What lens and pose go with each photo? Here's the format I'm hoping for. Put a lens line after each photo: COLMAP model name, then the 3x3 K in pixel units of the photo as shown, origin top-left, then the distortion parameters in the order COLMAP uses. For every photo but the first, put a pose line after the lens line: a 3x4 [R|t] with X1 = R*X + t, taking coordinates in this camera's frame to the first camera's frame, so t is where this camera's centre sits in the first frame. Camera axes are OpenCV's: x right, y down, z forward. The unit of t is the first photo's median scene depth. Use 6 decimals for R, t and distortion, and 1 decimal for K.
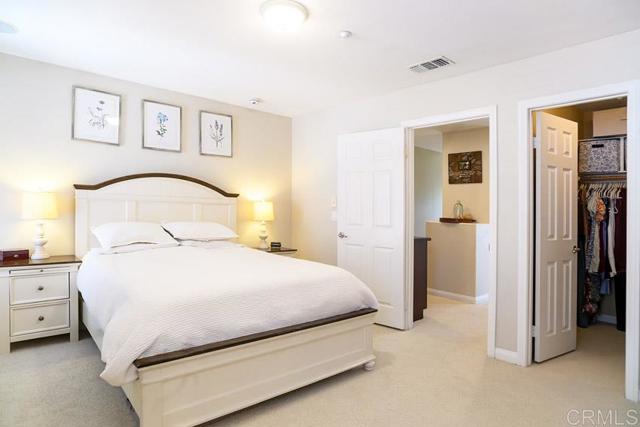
lens RADIAL K [[381.4, 0, 321.3], [0, 381.4, 210.1], [0, 0, 1]] dist [-0.034550, 0.019829]
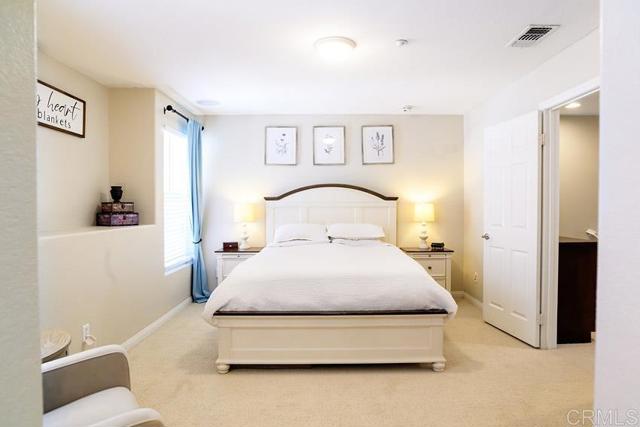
lens RADIAL K [[381.4, 0, 311.6], [0, 381.4, 218.5], [0, 0, 1]] dist [-0.034550, 0.019829]
pose [[0.759290, -0.012762, -0.650627, 0.360066], [0.024601, 0.999656, 0.009101, 0.002889], [0.650287, -0.022917, 0.759343, 0.026599]]
